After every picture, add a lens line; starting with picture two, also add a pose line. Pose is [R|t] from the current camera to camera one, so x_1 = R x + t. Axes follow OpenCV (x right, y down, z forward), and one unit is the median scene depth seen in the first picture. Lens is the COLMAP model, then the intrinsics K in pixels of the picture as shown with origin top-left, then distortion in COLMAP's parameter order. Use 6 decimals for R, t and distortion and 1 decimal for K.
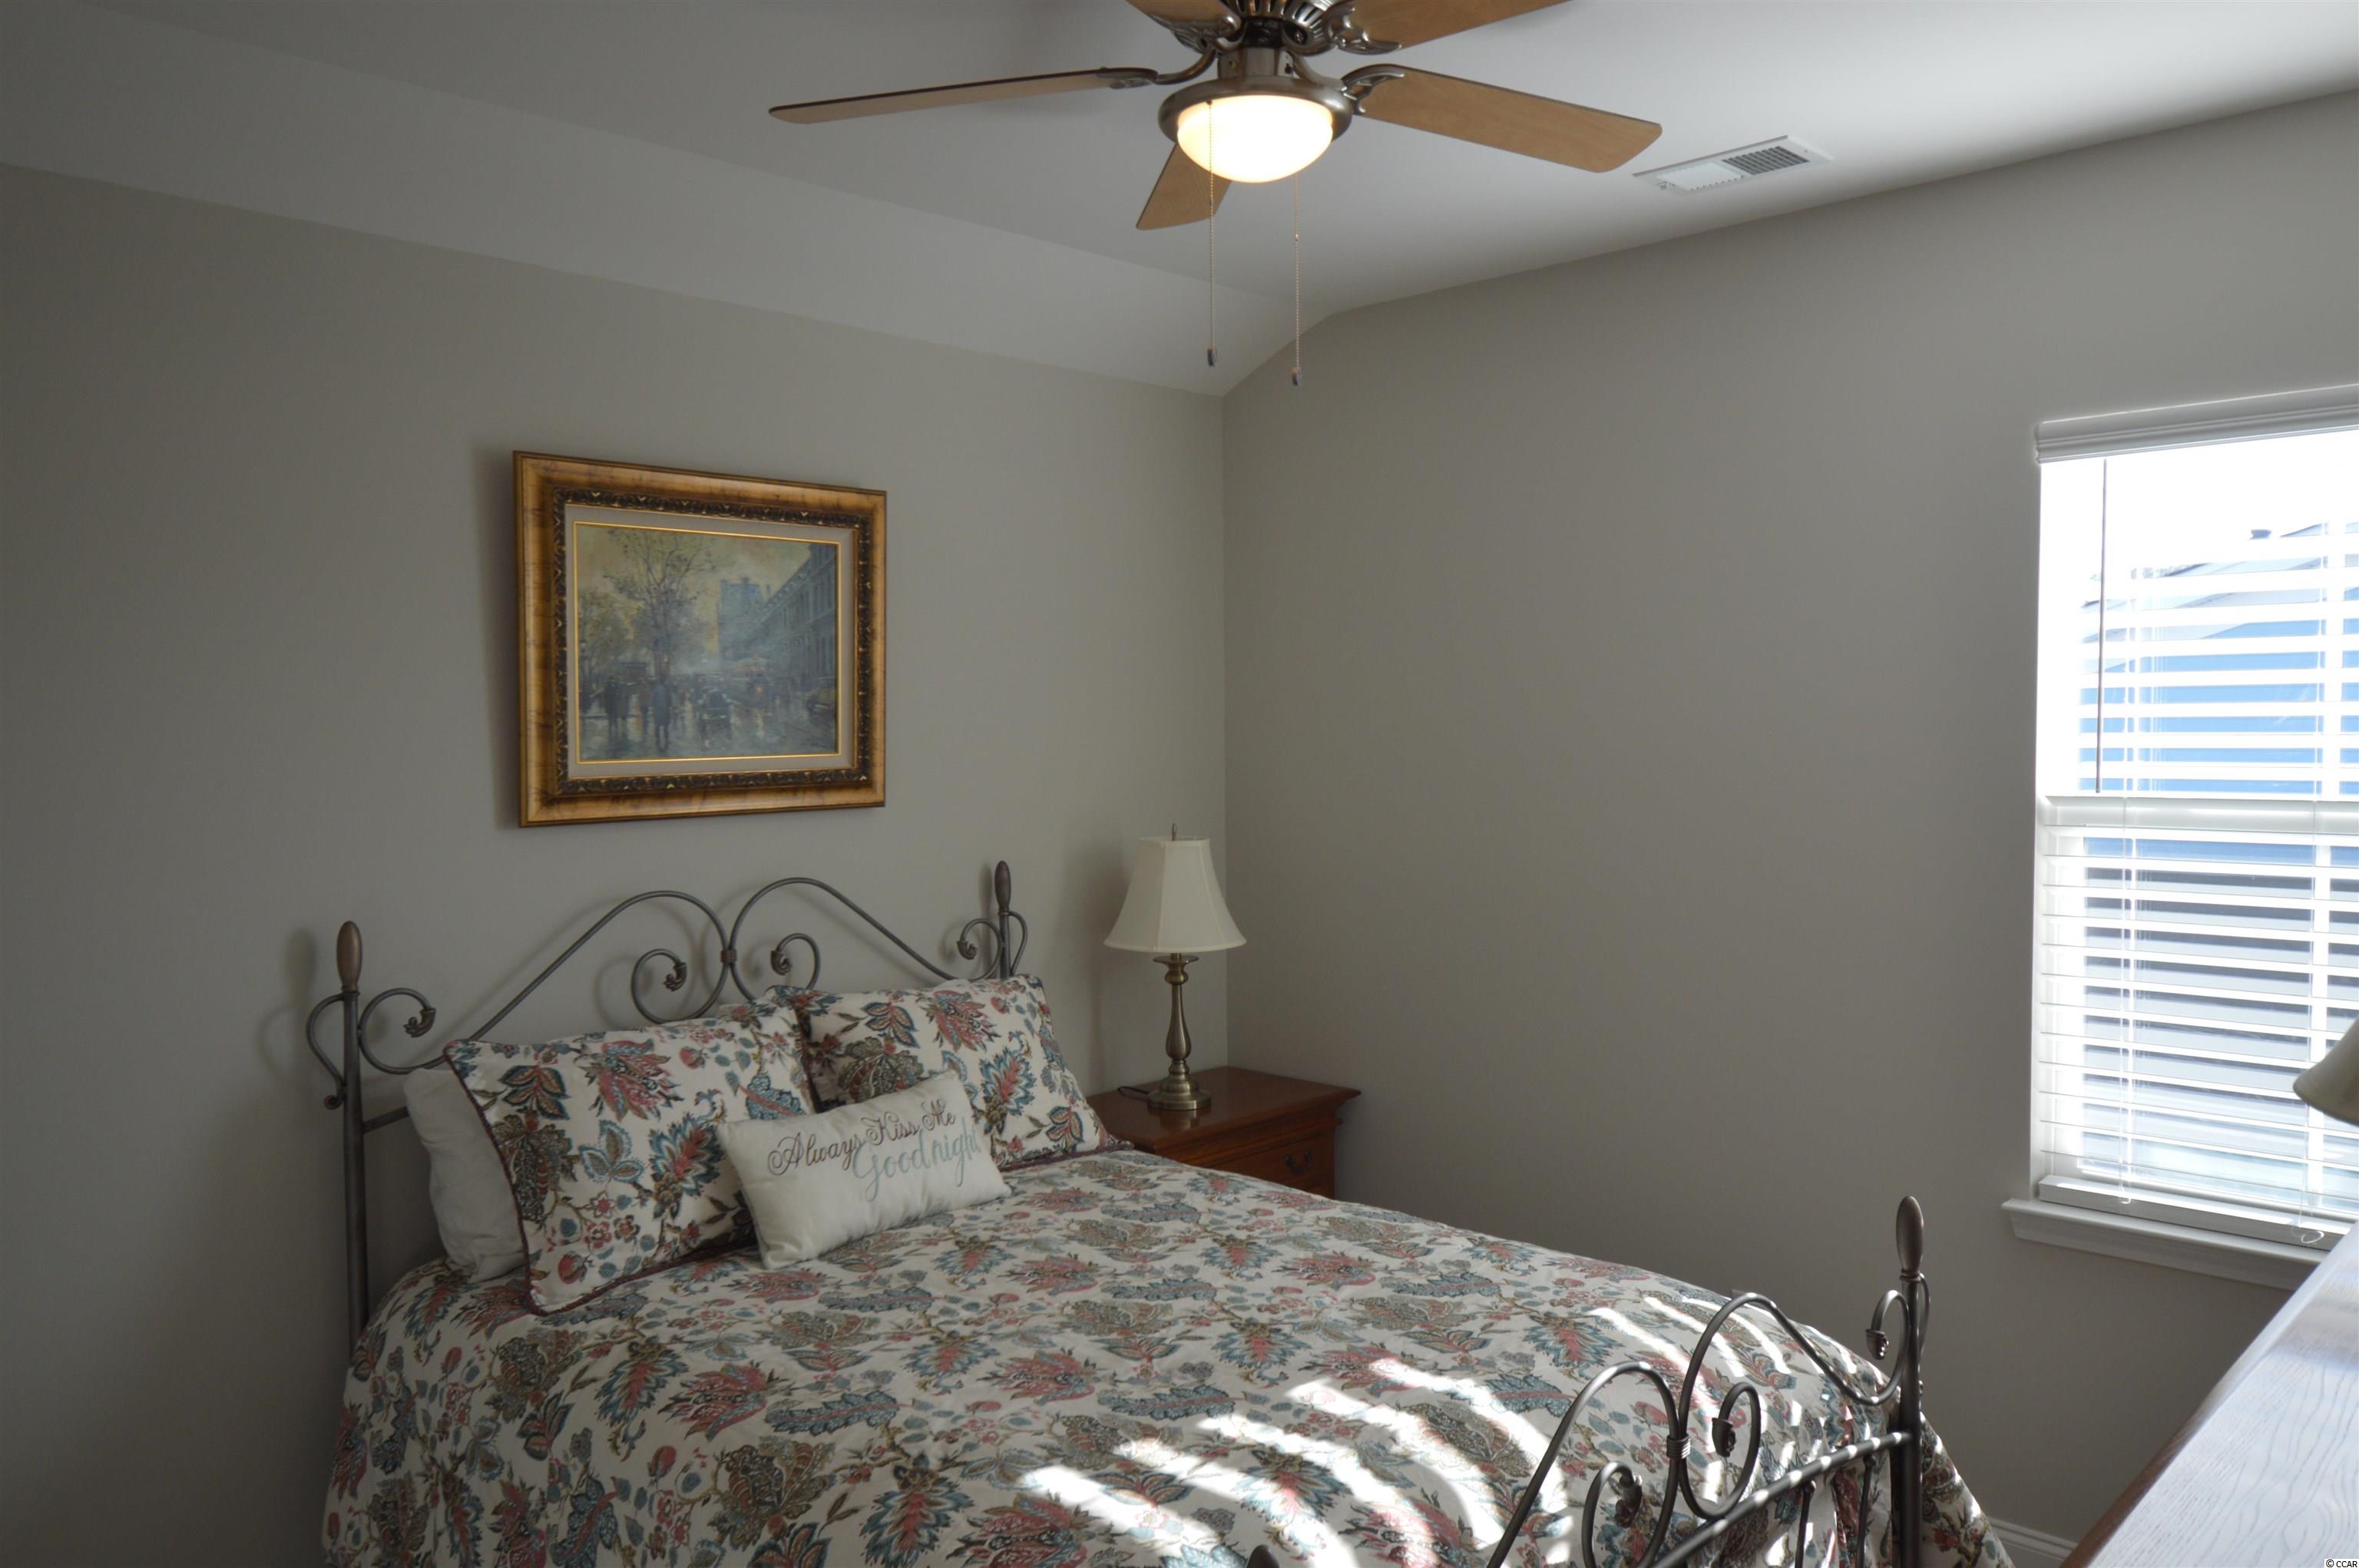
lens RADIAL K [[1684.5, 0, 1167.9], [0, 1684.5, 783.4], [0, 0, 1]] dist [0.023088, -0.015161]
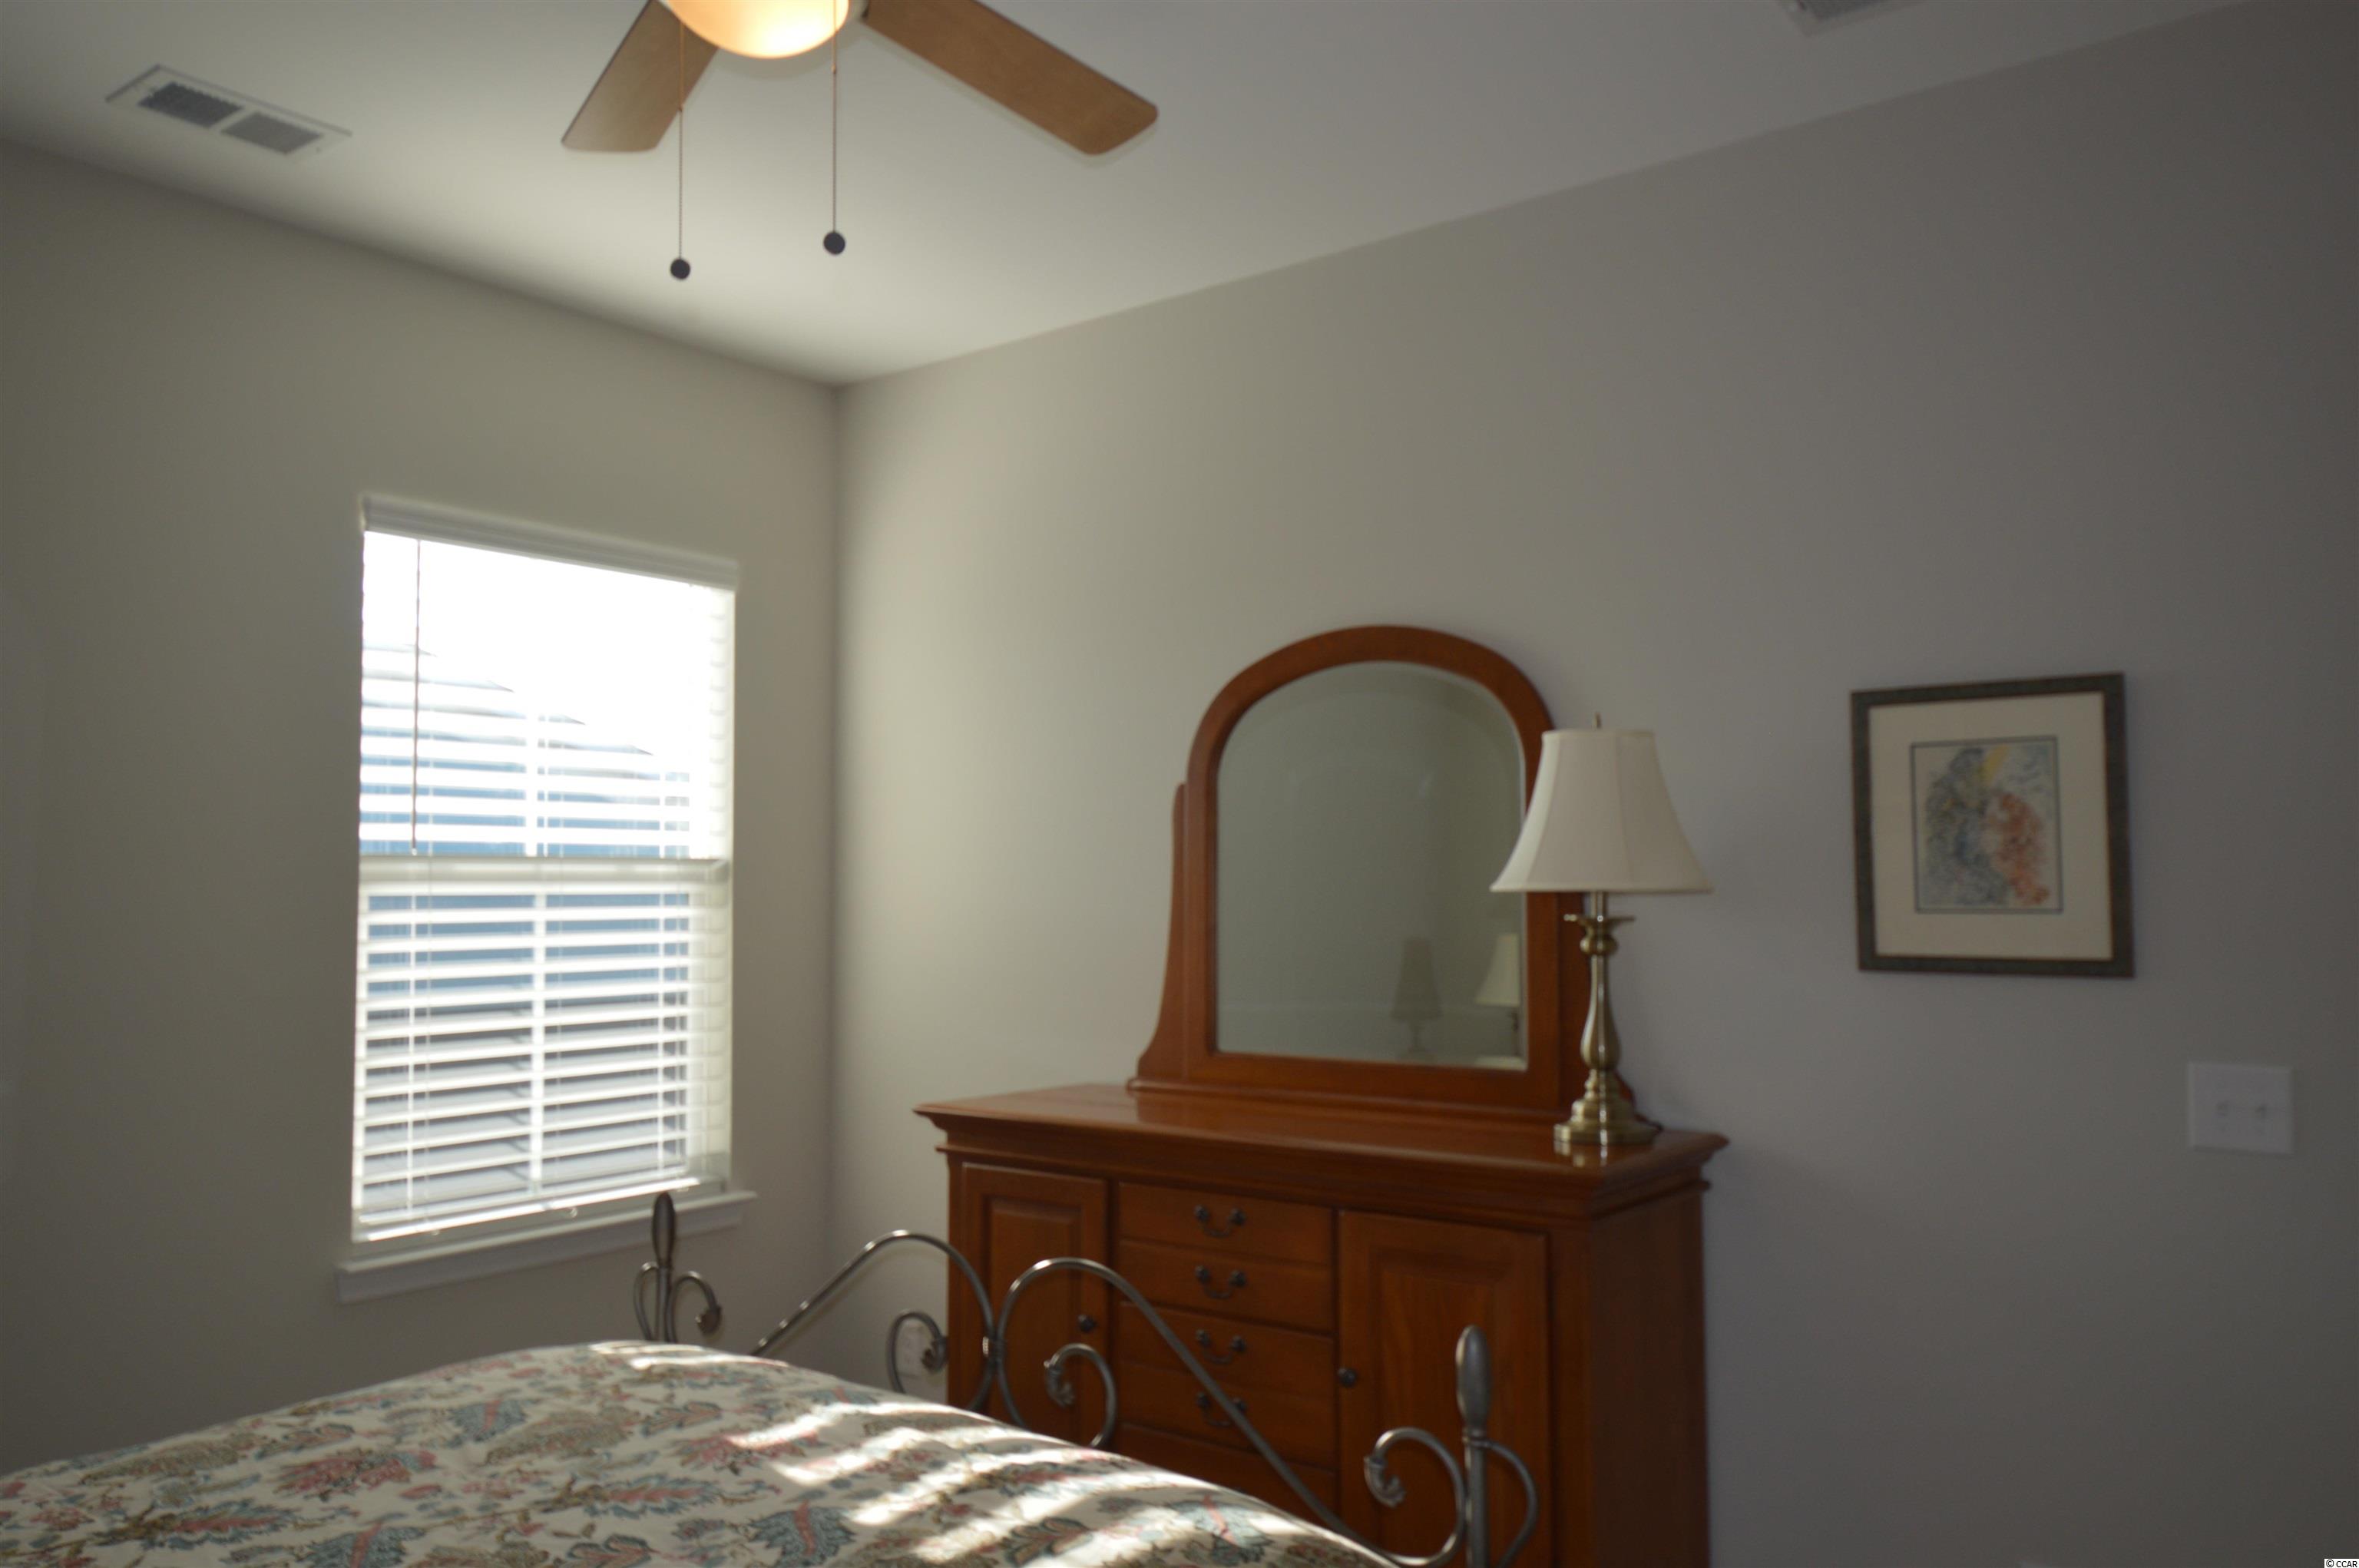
lens RADIAL K [[1684.5, 0, 1167.7], [0, 1684.5, 785.1], [0, 0, 1]] dist [0.023088, -0.015161]
pose [[-0.072675, 0.071392, 0.994797, -0.690812], [0.045853, 0.996619, -0.068173, 0.074911], [-0.996301, 0.040660, -0.075703, 0.761943]]
